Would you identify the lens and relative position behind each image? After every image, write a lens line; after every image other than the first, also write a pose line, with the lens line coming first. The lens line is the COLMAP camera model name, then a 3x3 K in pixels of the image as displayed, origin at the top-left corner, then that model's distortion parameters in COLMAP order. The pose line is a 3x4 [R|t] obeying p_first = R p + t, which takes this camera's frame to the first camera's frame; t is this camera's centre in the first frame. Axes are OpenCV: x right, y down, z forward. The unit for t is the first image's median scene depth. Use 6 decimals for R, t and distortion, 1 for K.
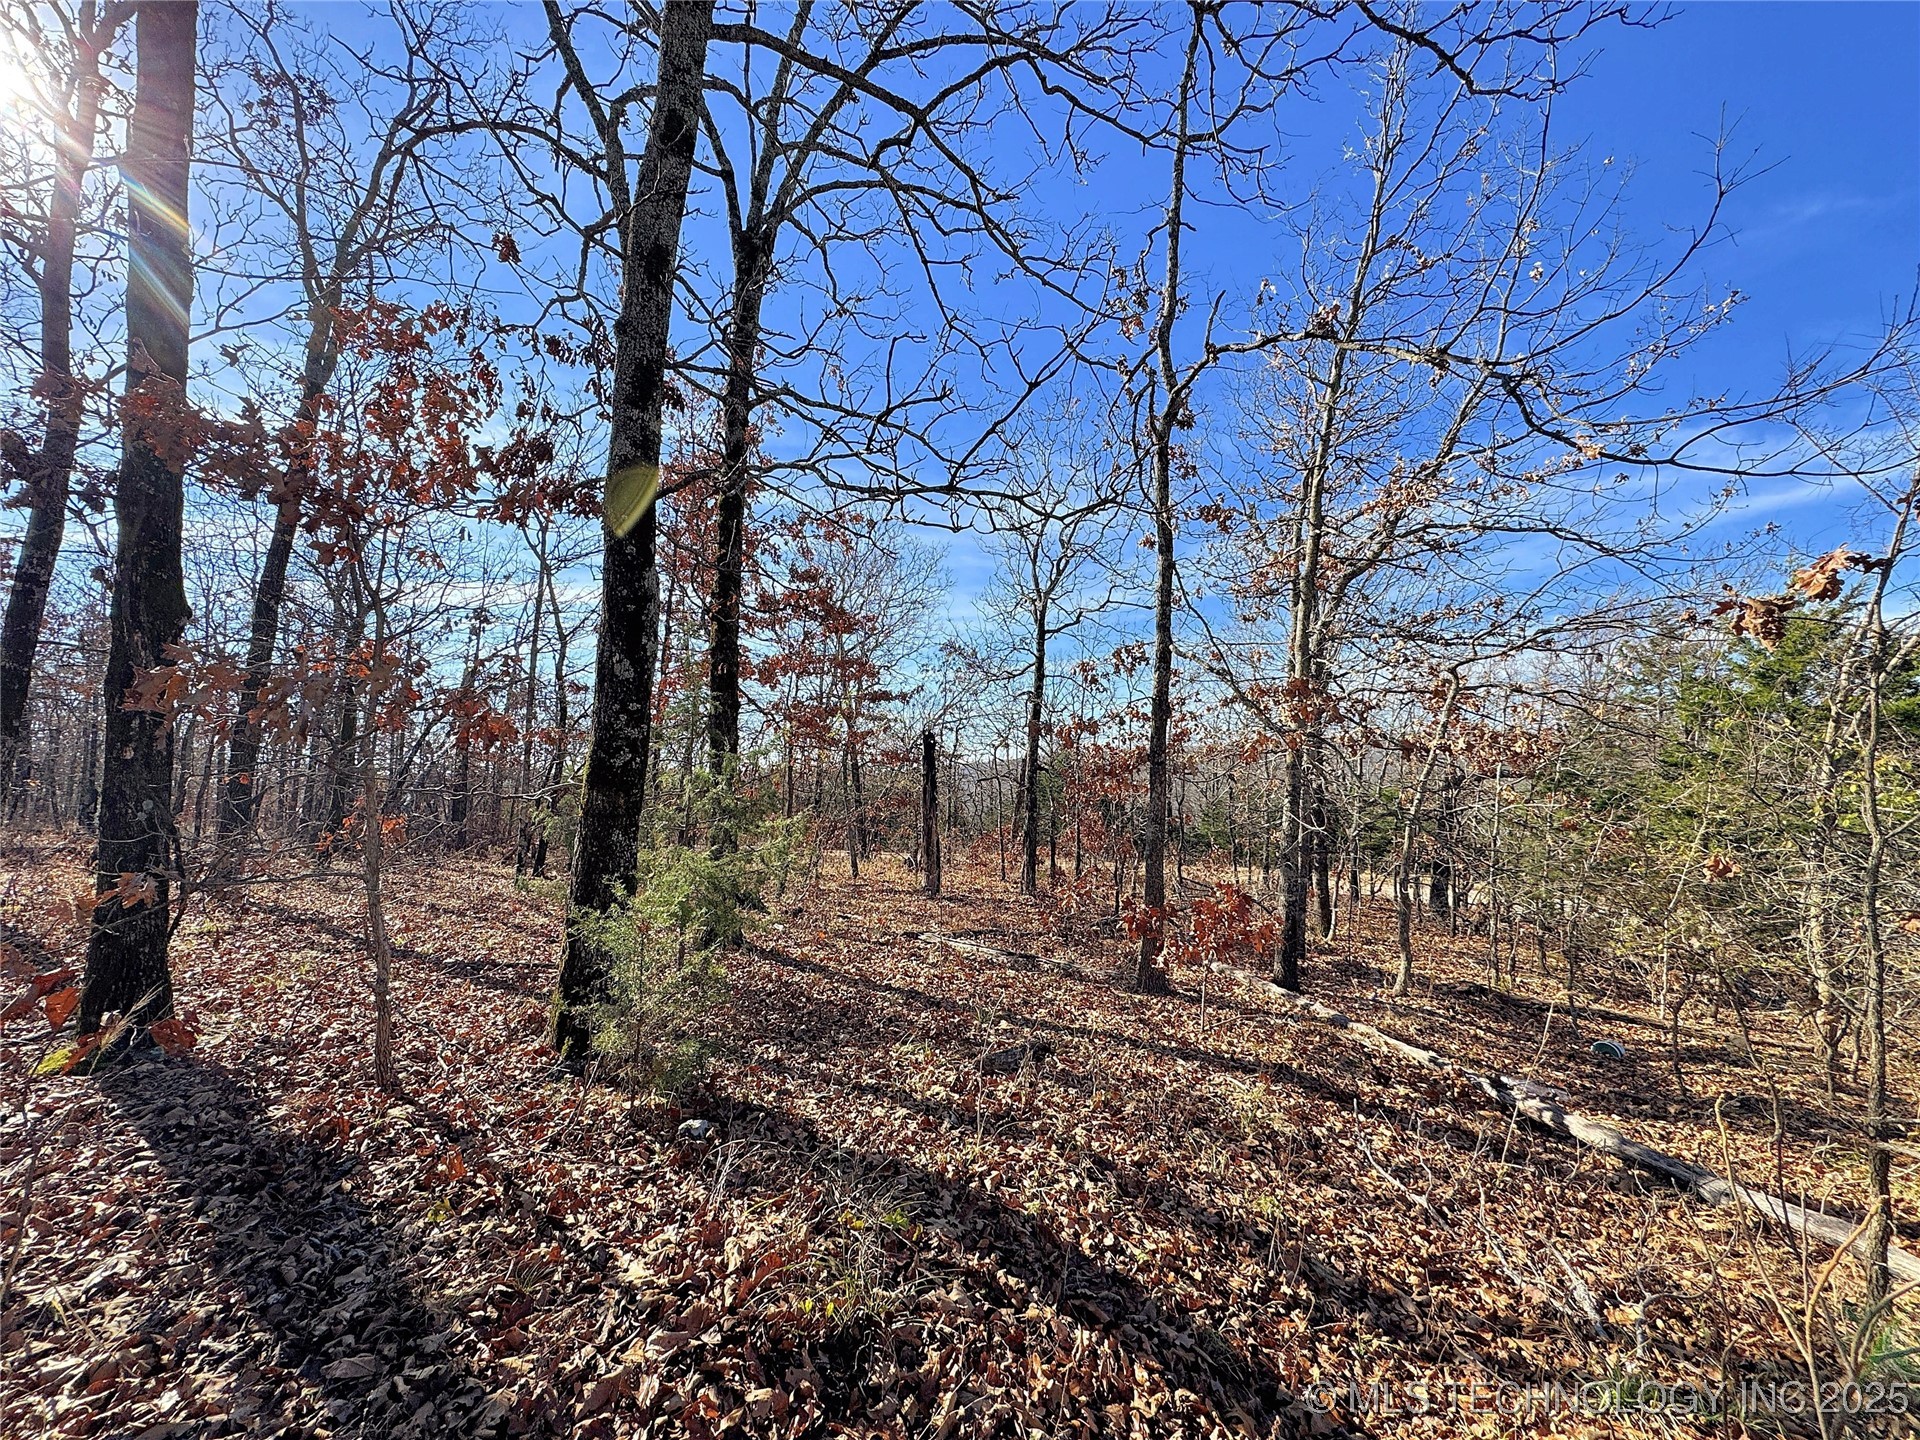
lens RADIAL K [[764.7, 0, 957.6], [0, 764.7, 715.6], [0, 0, 1]] dist [-0.003755, 0.000427]
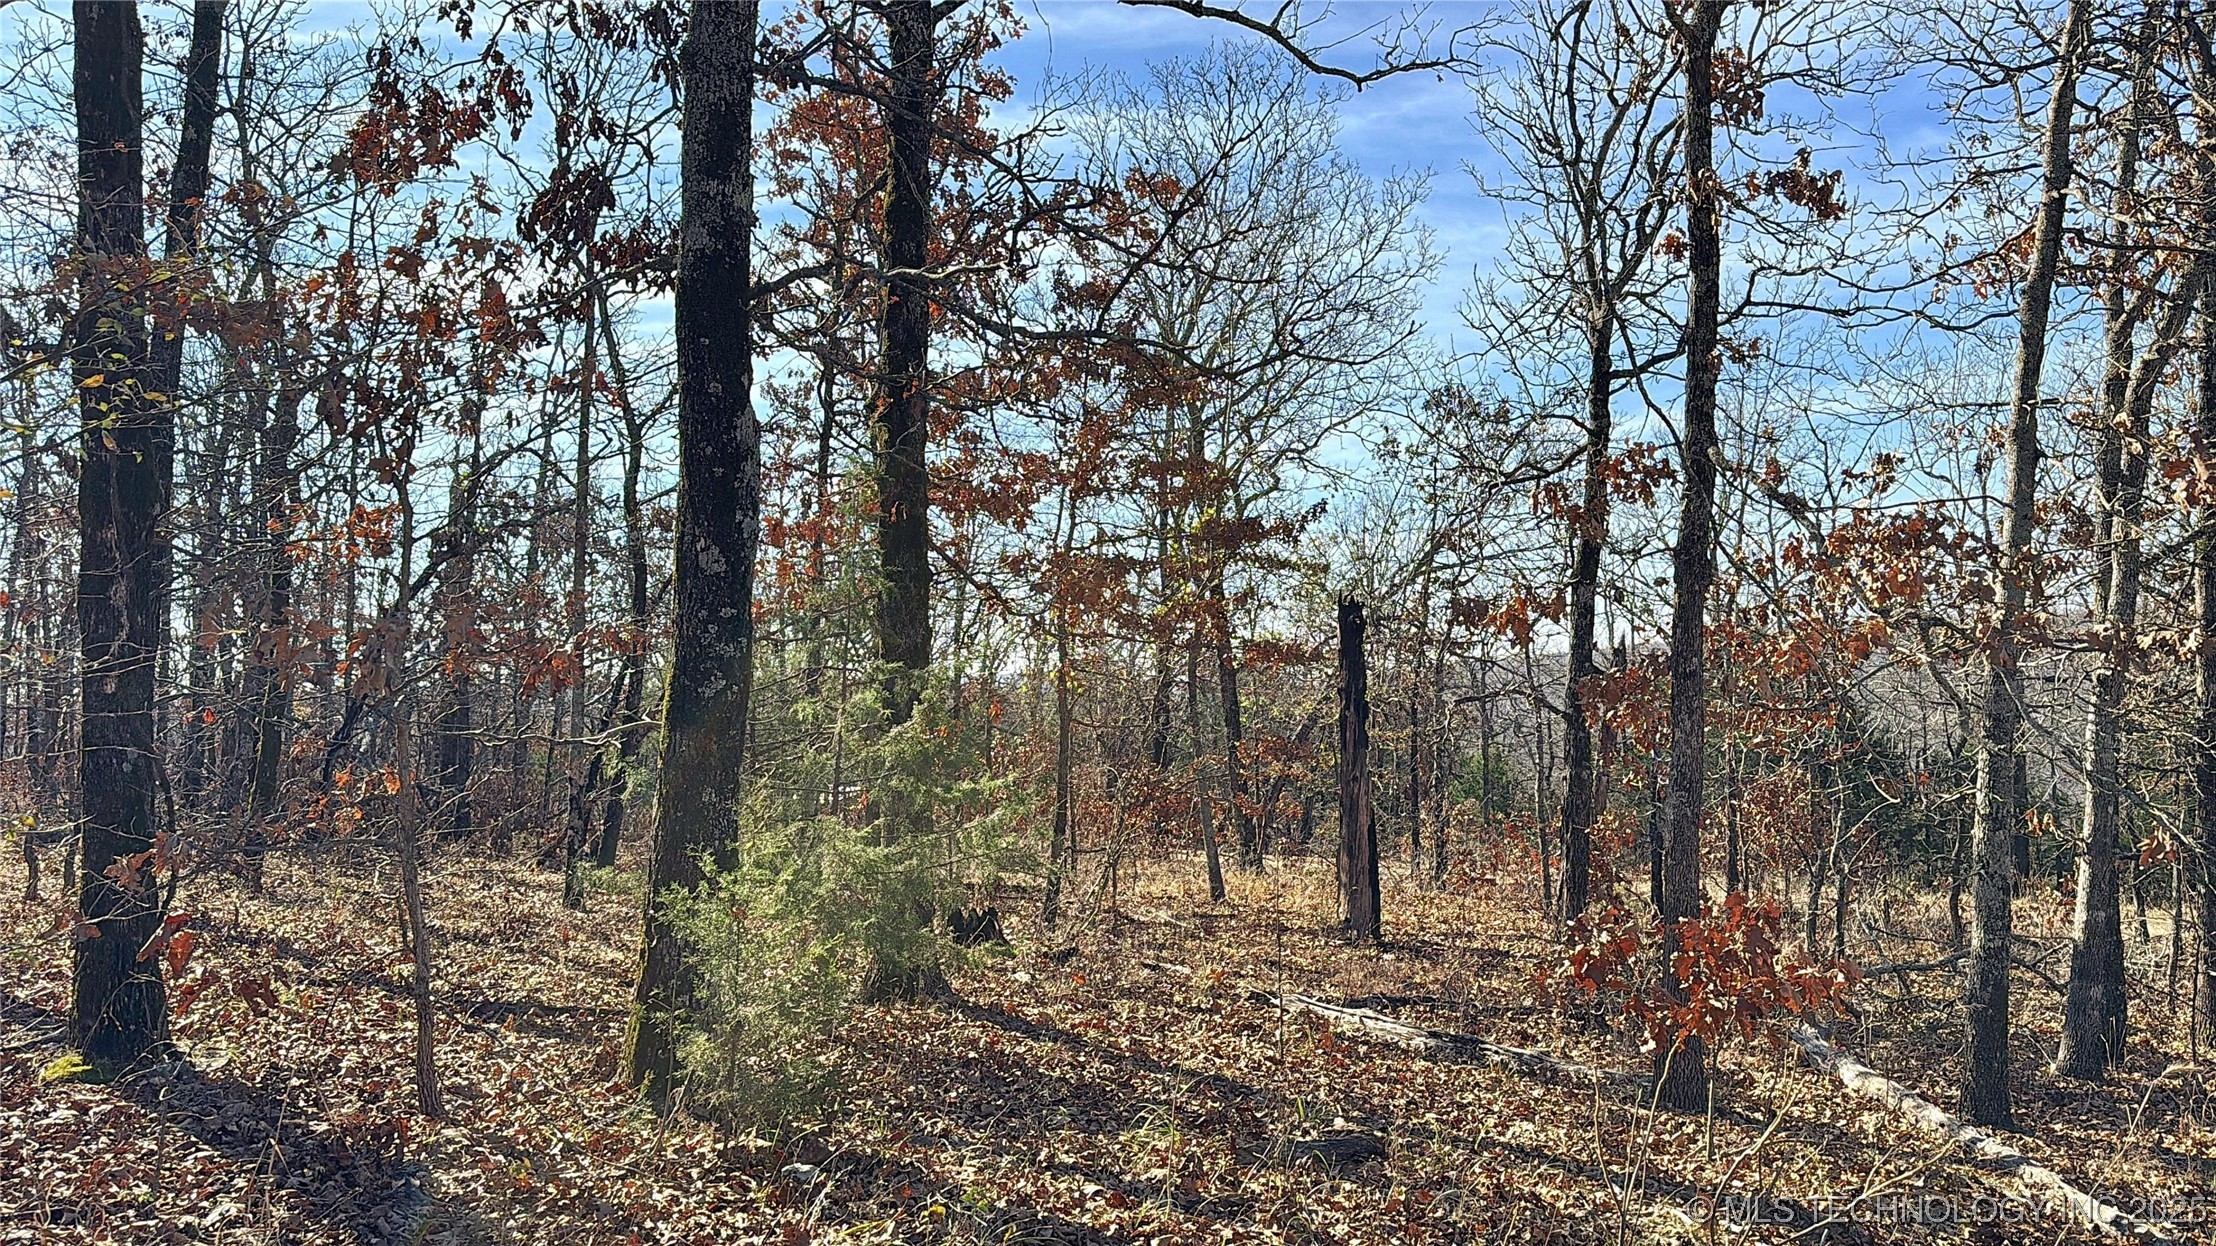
lens RADIAL K [[1808.2, 0, 1151.0], [0, 1808.2, 624.1], [0, 0, 1]] dist [0.121898, -0.187109]
pose [[0.978687, -0.012553, -0.204972, 0.159837], [0.022000, 0.998795, 0.043877, -0.034793], [0.204174, -0.047451, 0.977784, -0.293227]]
